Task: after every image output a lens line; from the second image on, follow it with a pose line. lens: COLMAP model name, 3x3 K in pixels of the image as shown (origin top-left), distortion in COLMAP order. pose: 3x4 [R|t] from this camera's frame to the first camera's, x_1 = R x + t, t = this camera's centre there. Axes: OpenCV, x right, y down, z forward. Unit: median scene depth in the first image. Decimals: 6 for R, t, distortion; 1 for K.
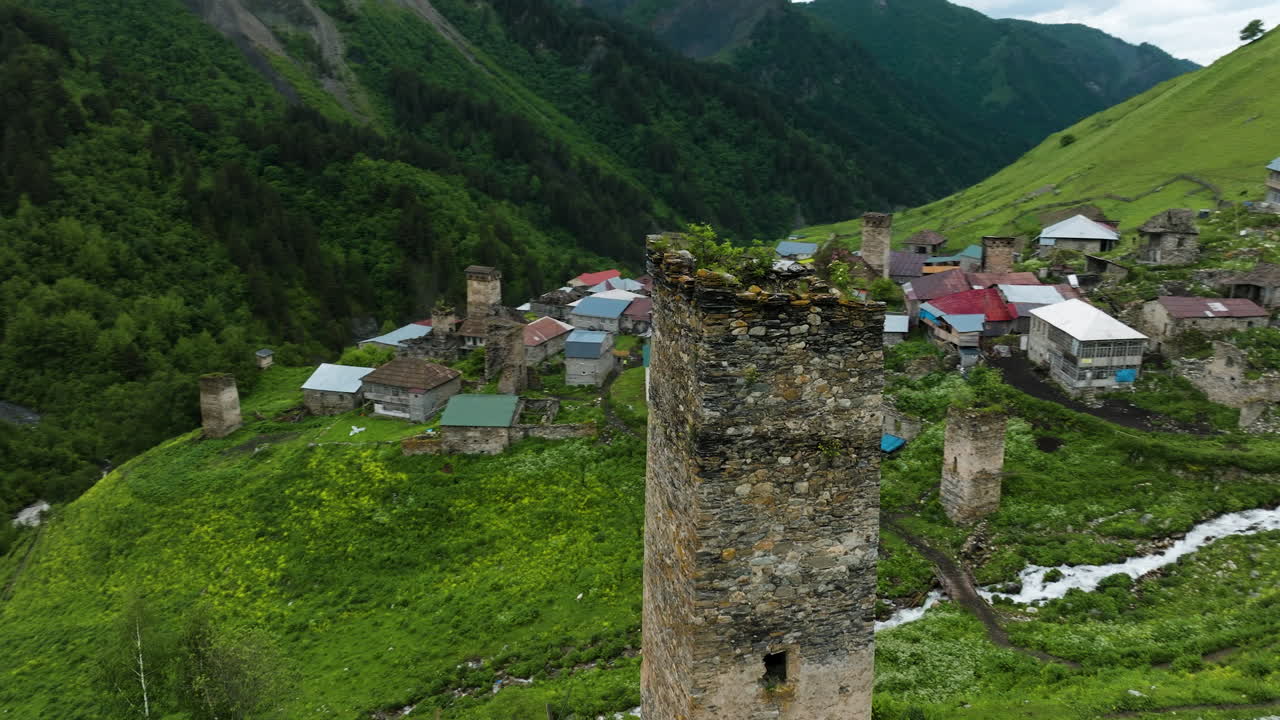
lens RADIAL K [[951.6, 0, 639.3], [0, 951.6, 354.3], [0, 0, 1]] dist [0.045767, -0.049952]
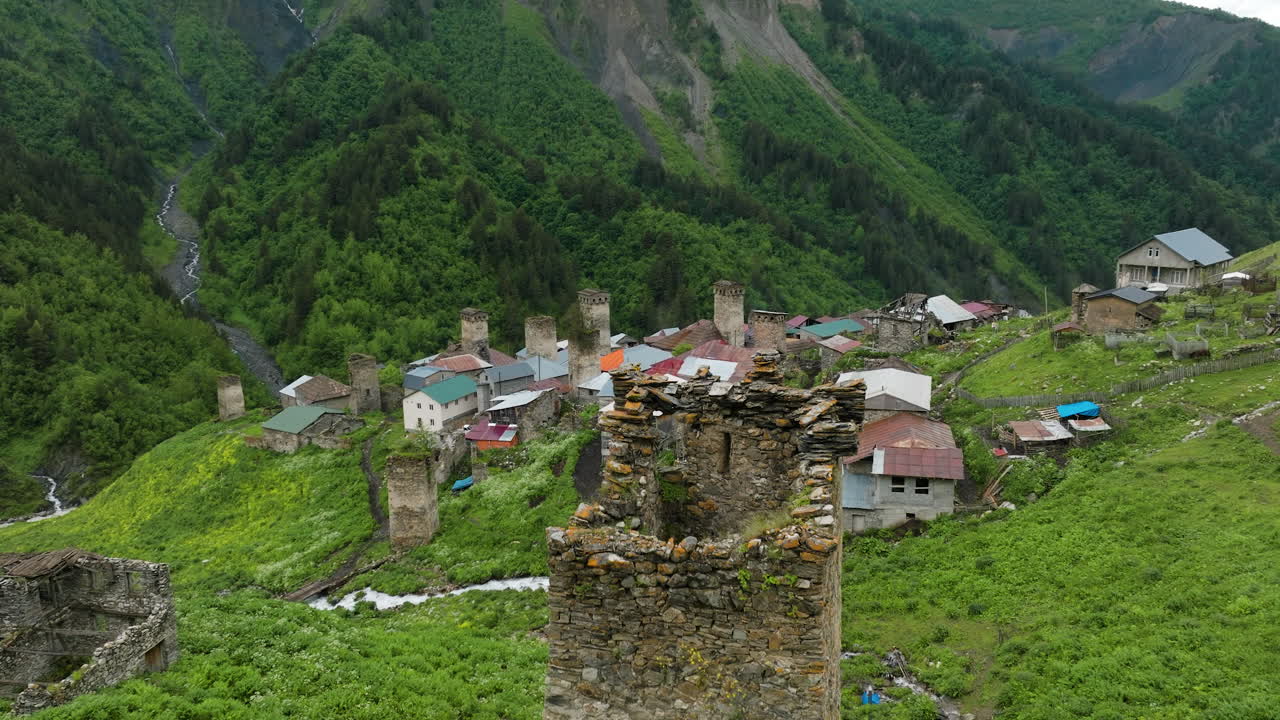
lens RADIAL K [[951.6, 0, 648.6], [0, 951.6, 365.7], [0, 0, 1]] dist [0.045767, -0.049952]
pose [[0.898379, 0.092104, -0.429455, 0.124145], [-0.106335, 0.994288, -0.009199, -0.007875], [0.426155, 0.053930, 0.903041, 0.007208]]
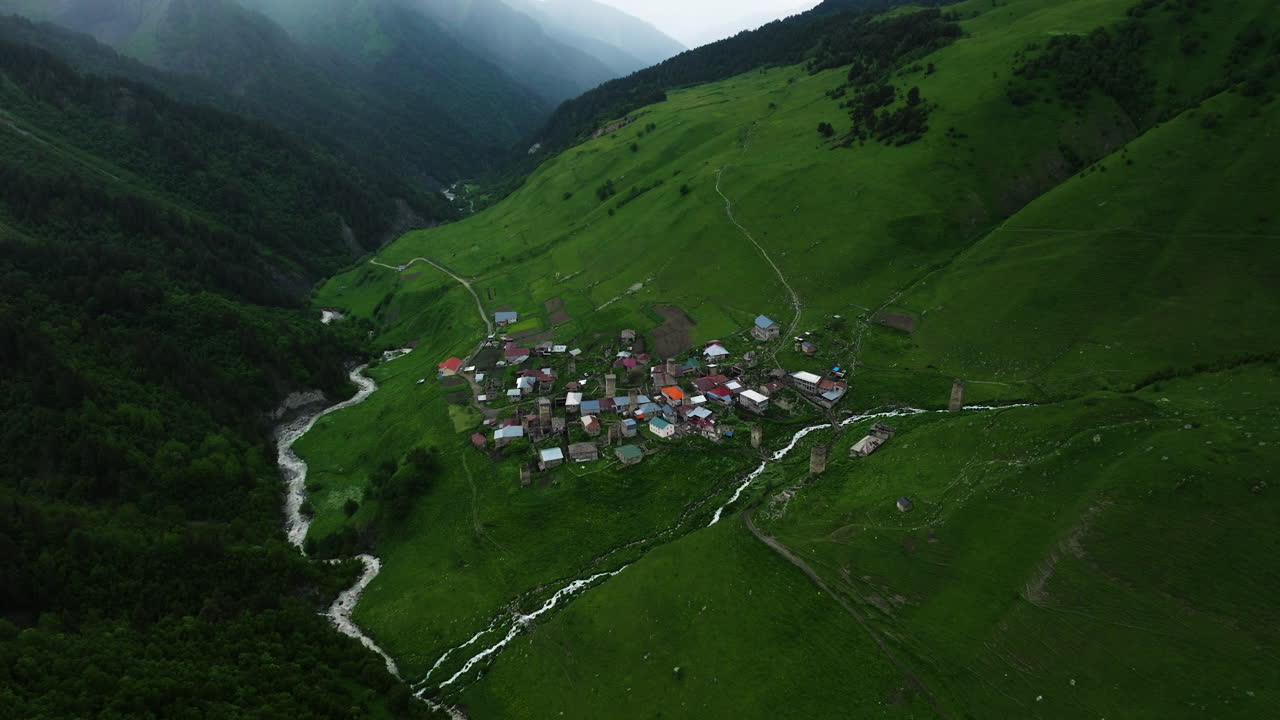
lens RADIAL K [[951.6, 0, 639.9], [0, 951.6, 361.0], [0, 0, 1]] dist [0.045767, -0.049952]
pose [[0.781262, -0.235673, 0.578003, -0.362890], [0.162054, 0.970815, 0.176795, -0.154971], [-0.602800, -0.044455, 0.796653, -0.324913]]
